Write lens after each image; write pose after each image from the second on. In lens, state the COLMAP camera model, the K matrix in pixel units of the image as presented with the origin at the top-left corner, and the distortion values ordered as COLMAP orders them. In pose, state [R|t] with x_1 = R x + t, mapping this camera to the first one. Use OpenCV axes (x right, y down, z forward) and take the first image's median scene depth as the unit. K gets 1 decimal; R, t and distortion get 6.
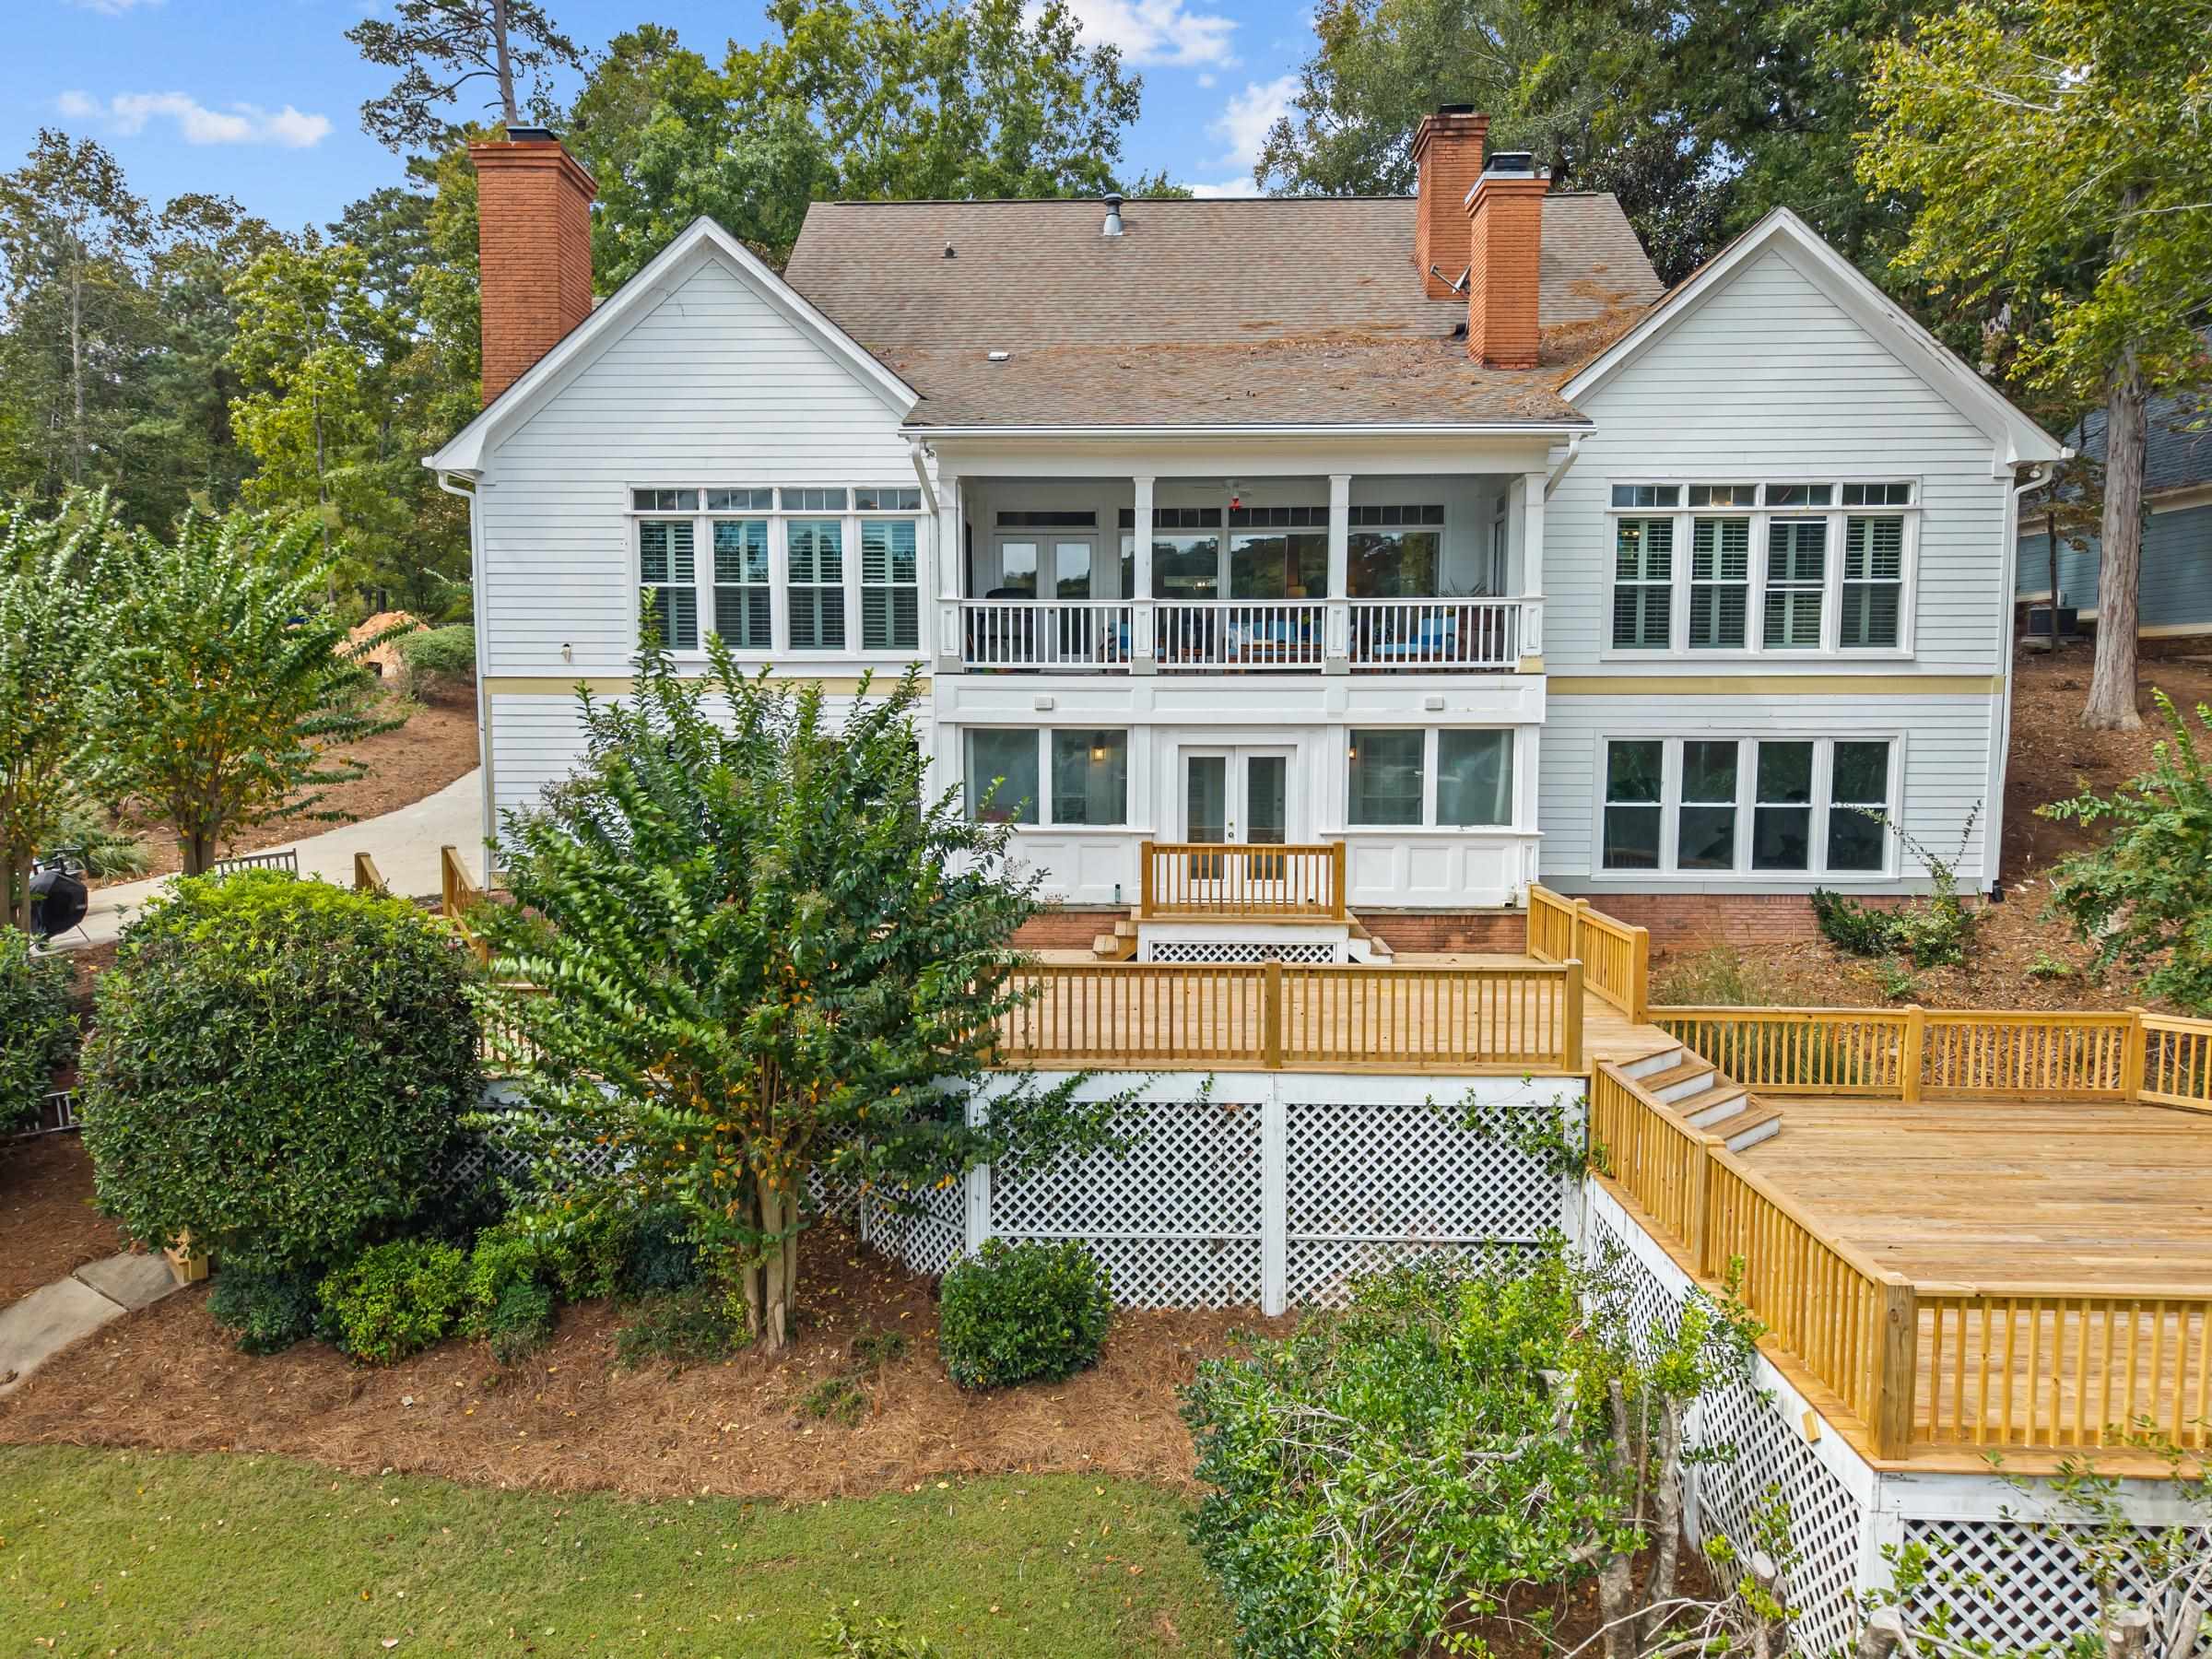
lens RADIAL K [[1478.4, 0, 1106.0], [0, 1478.4, 829.5], [0, 0, 1]] dist [0.042962, -0.066910]
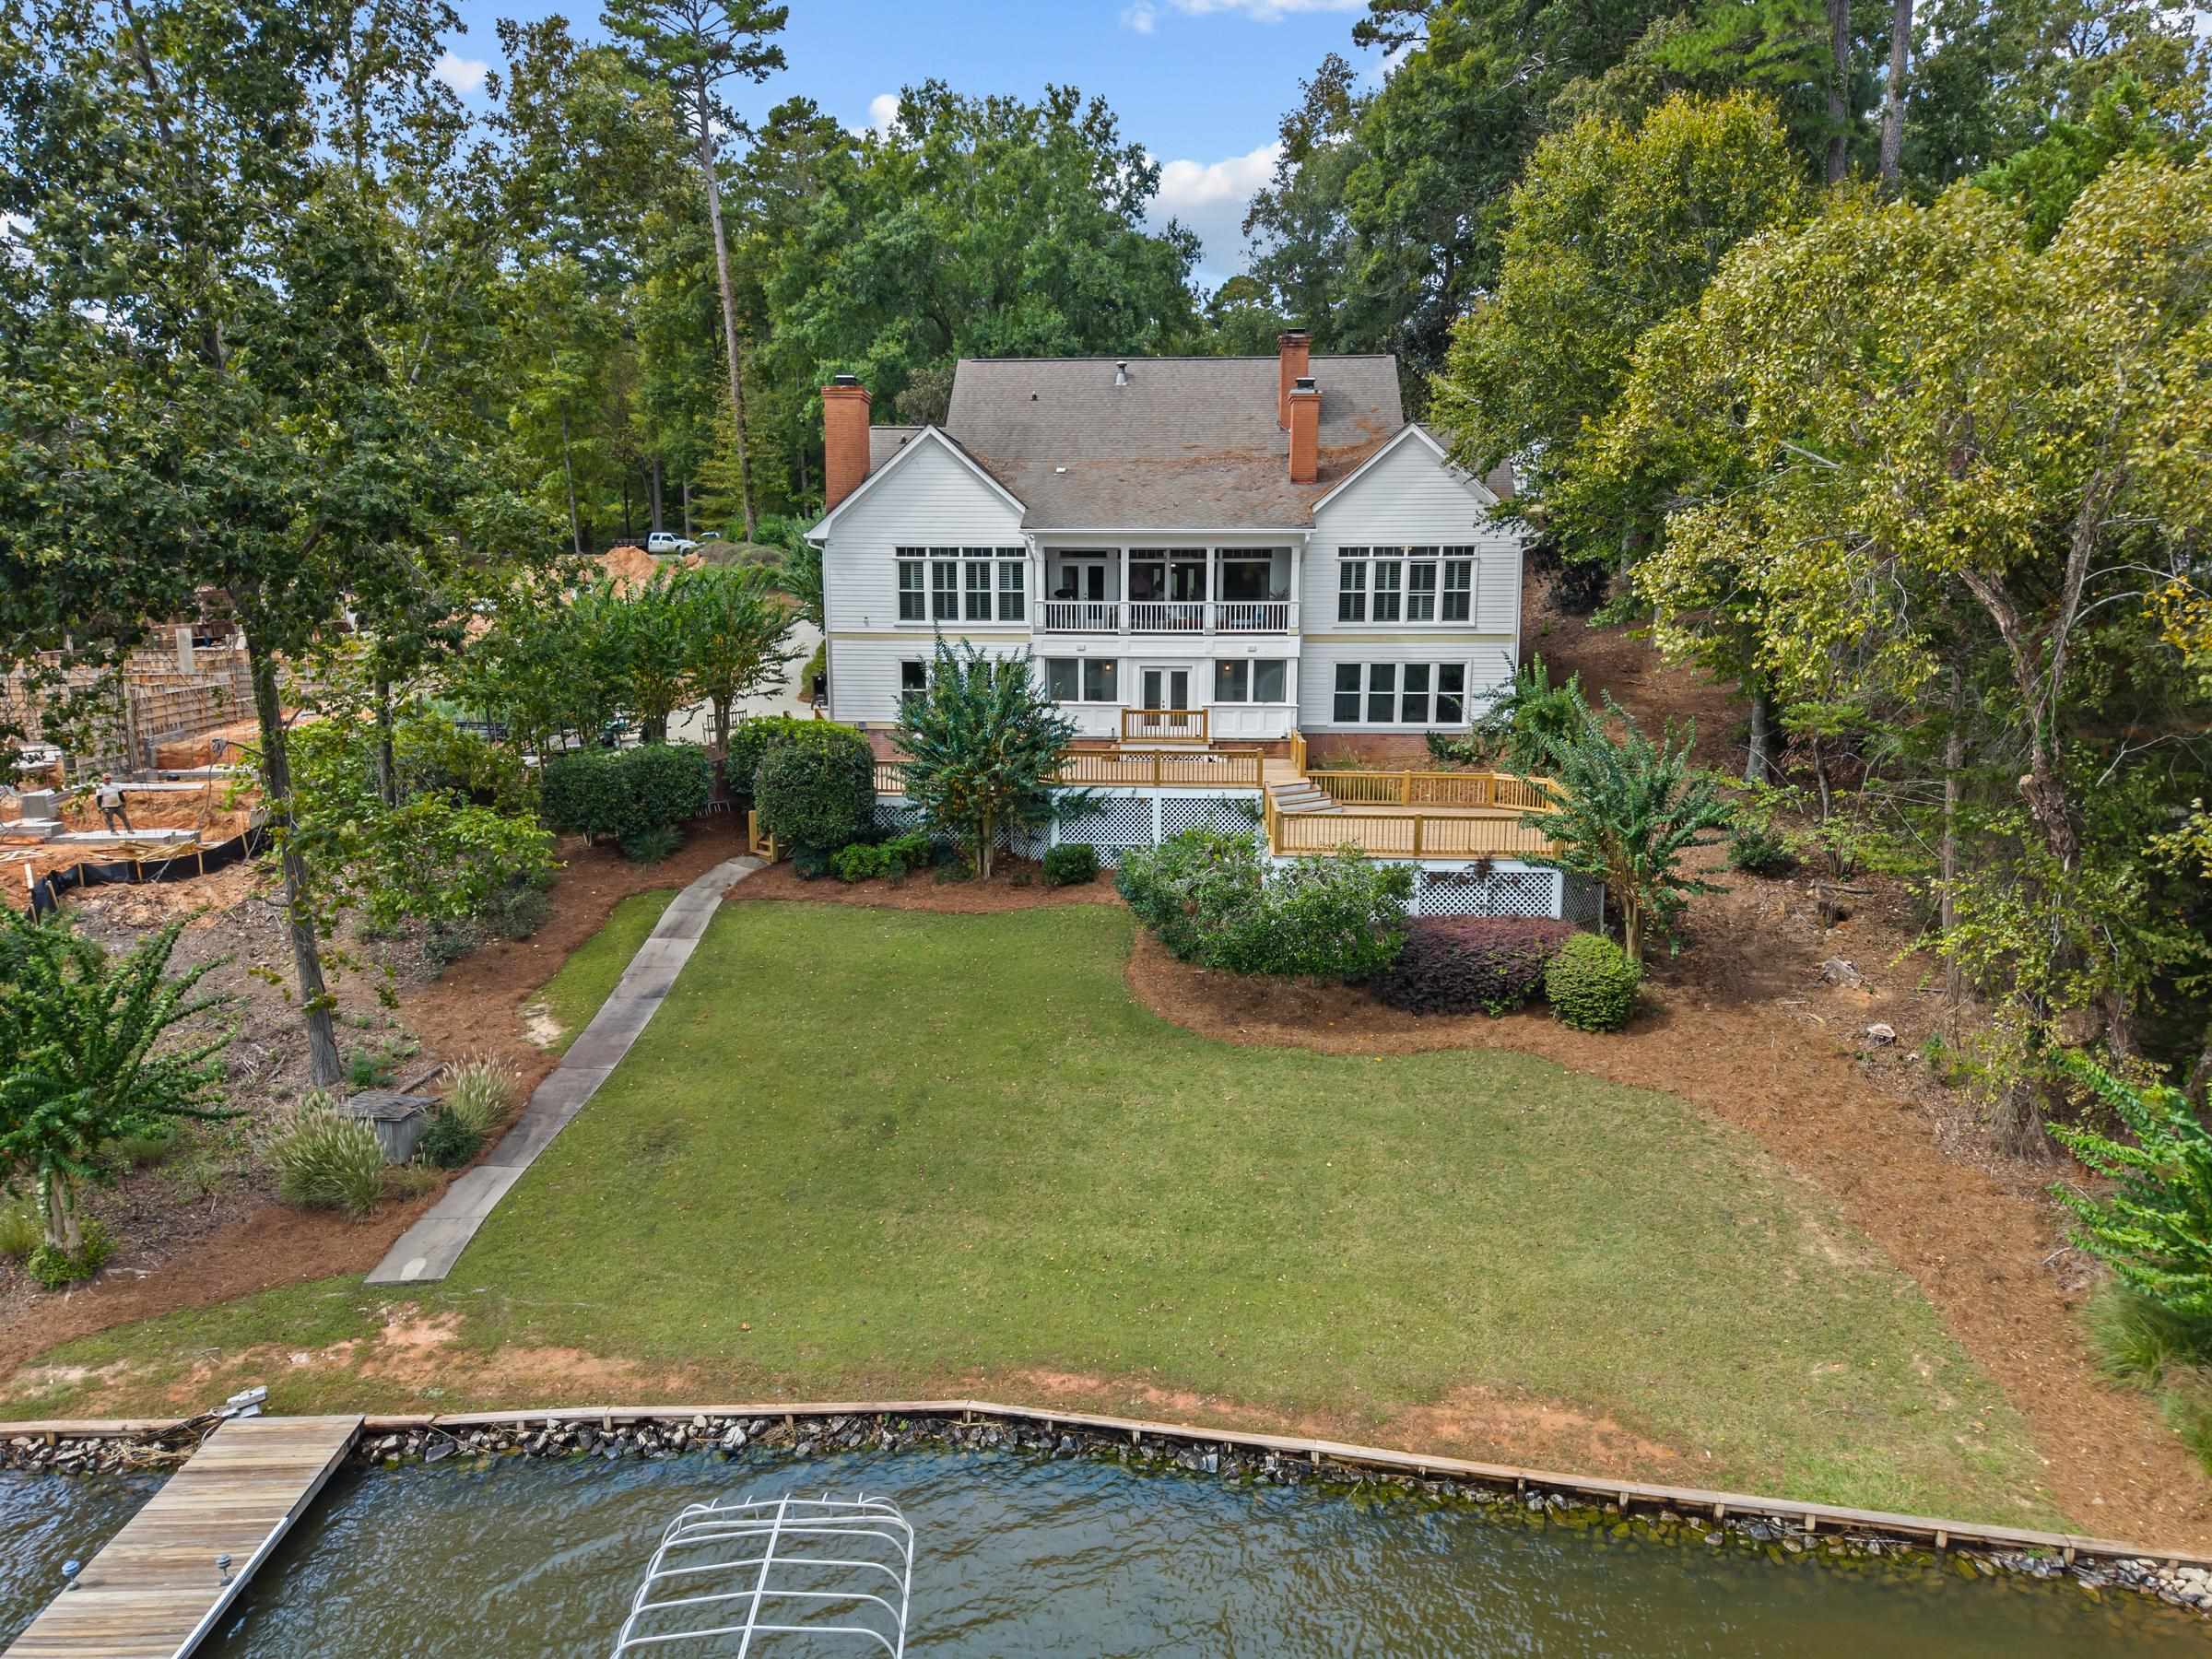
lens RADIAL K [[1474.2, 0, 1106.7], [0, 1474.2, 838.4], [0, 0, 1]] dist [0.141895, -0.295267]
pose [[0.999317, 0.008005, -0.036084, 0.083465], [-0.004743, 0.995968, 0.089582, 0.003533], [0.036656, -0.089350, 0.995326, -1.309848]]
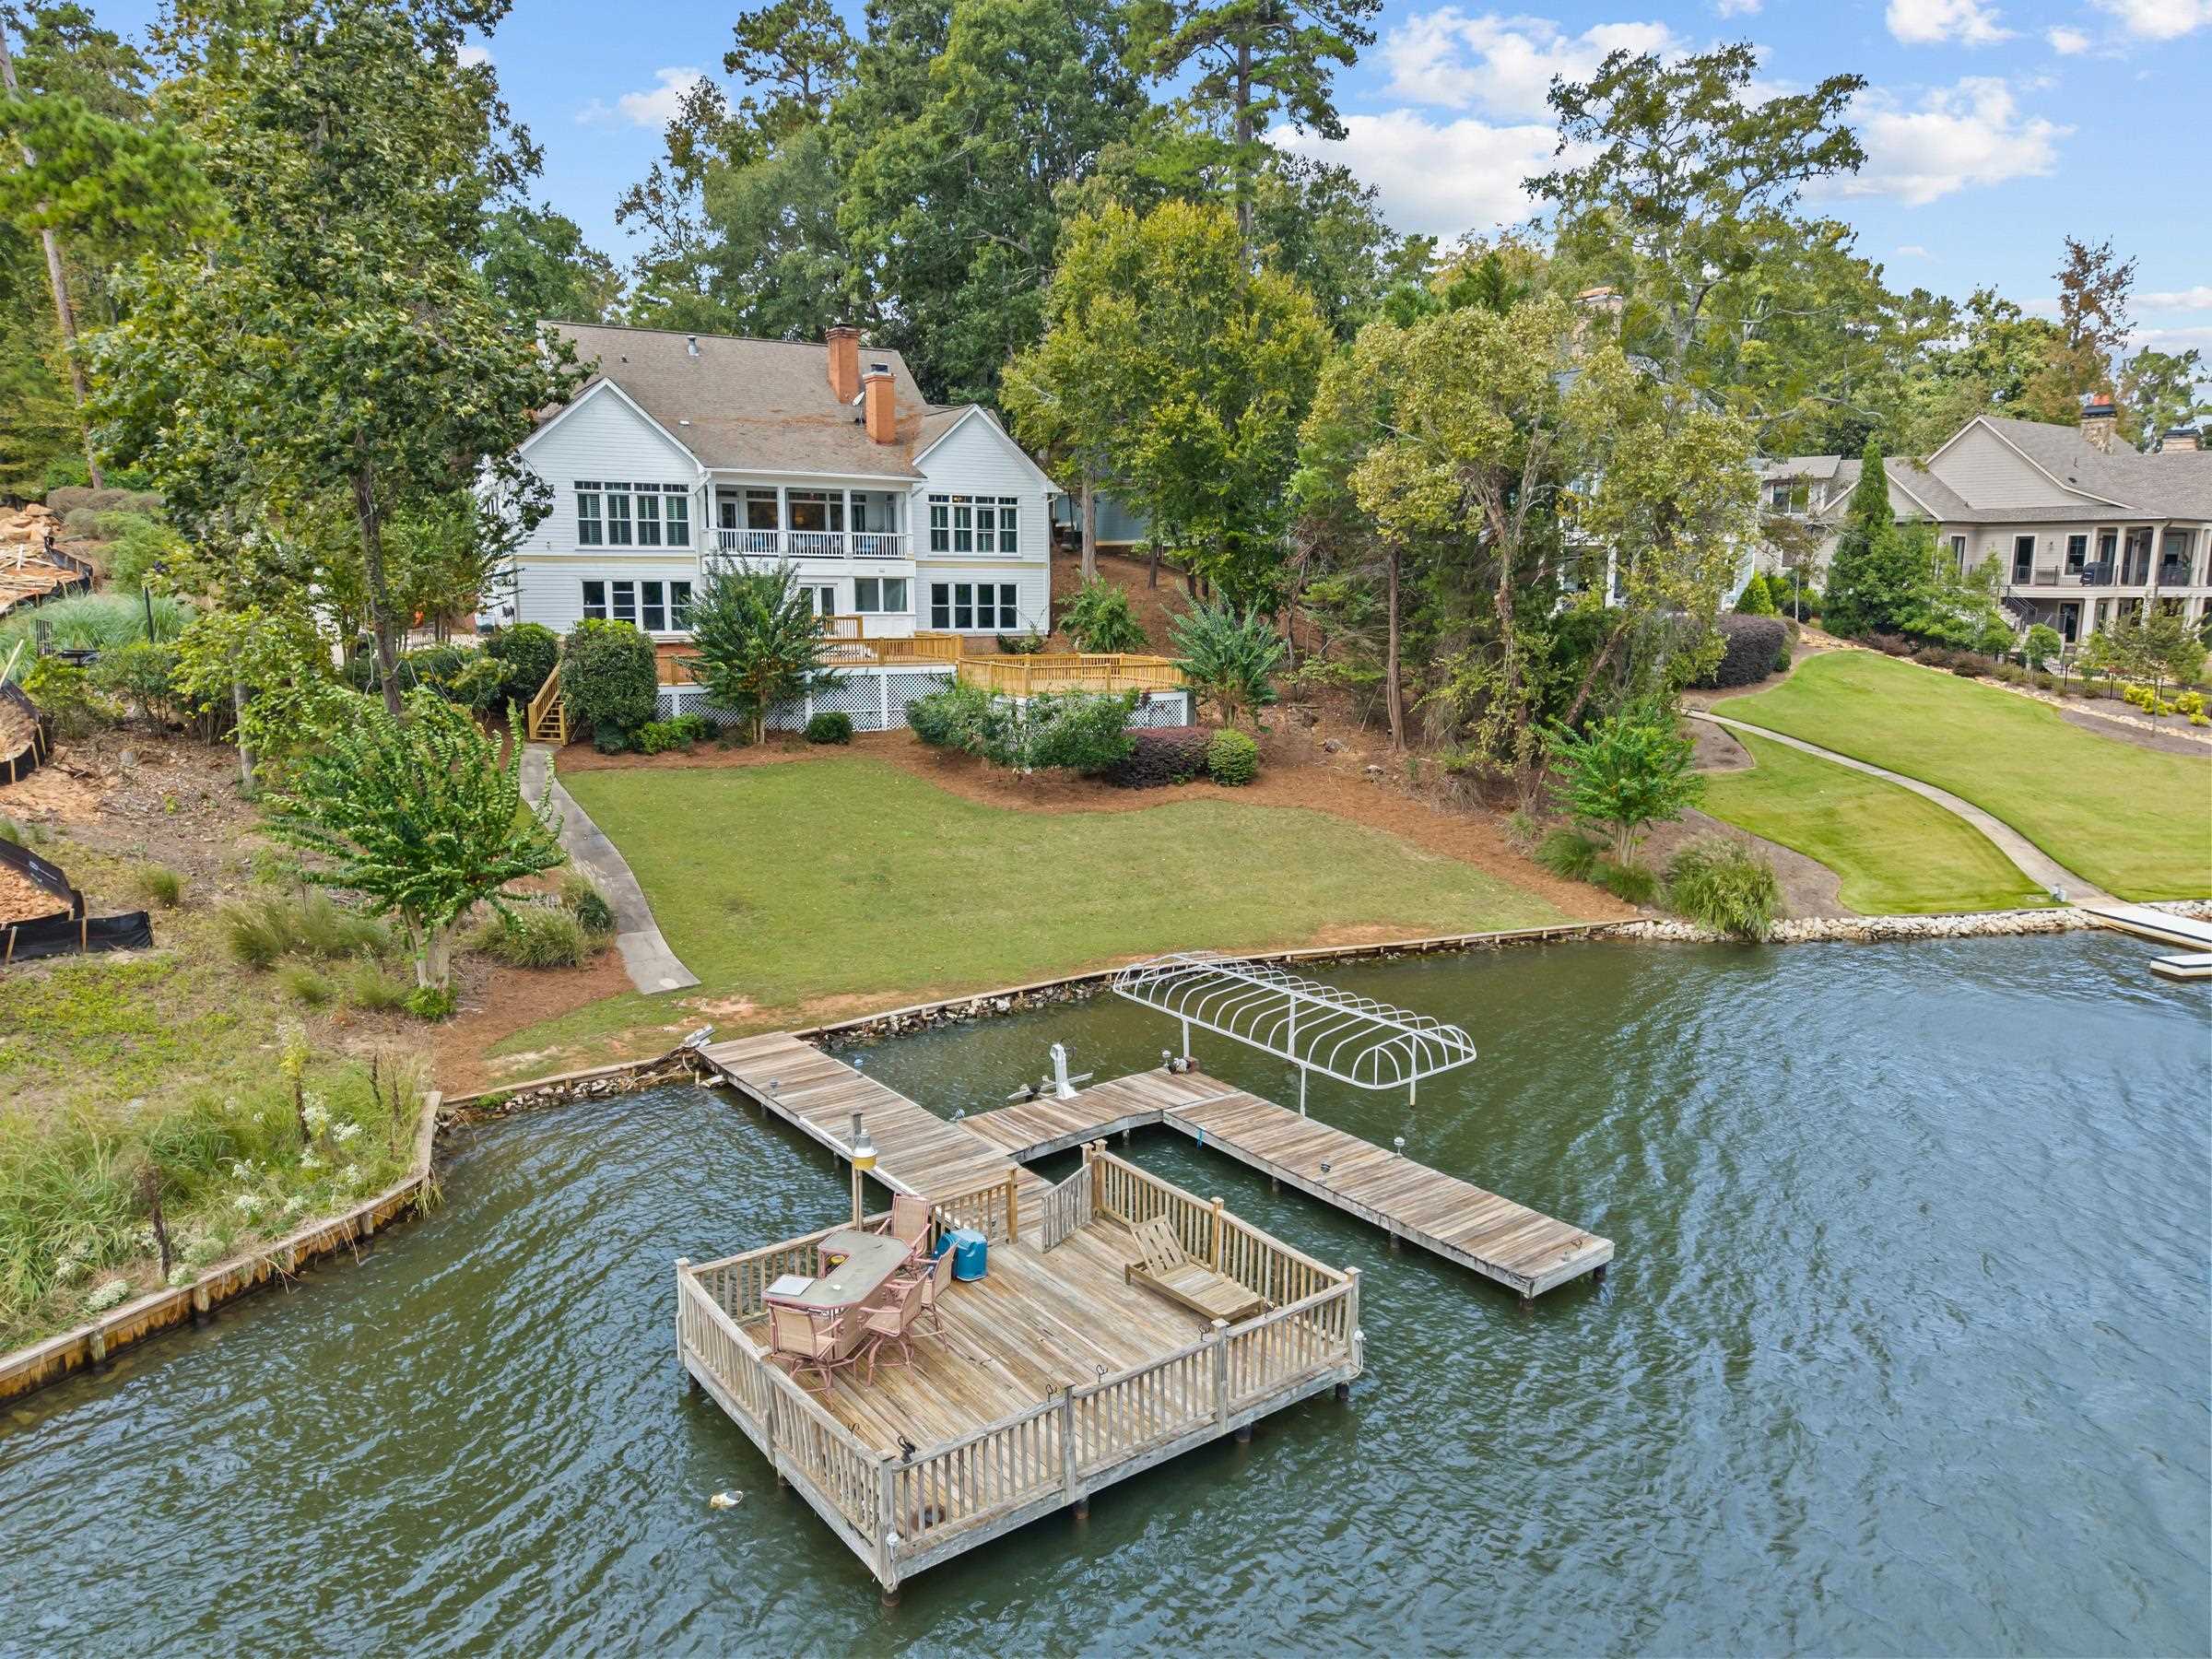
lens RADIAL K [[1474.2, 0, 1106.7], [0, 1474.2, 838.4], [0, 0, 1]] dist [0.141895, -0.295267]
pose [[0.849252, -0.089268, 0.520387, -0.992017], [0.043034, 0.994027, 0.100287, 0.171089], [-0.526232, -0.062775, 0.848021, -1.794302]]
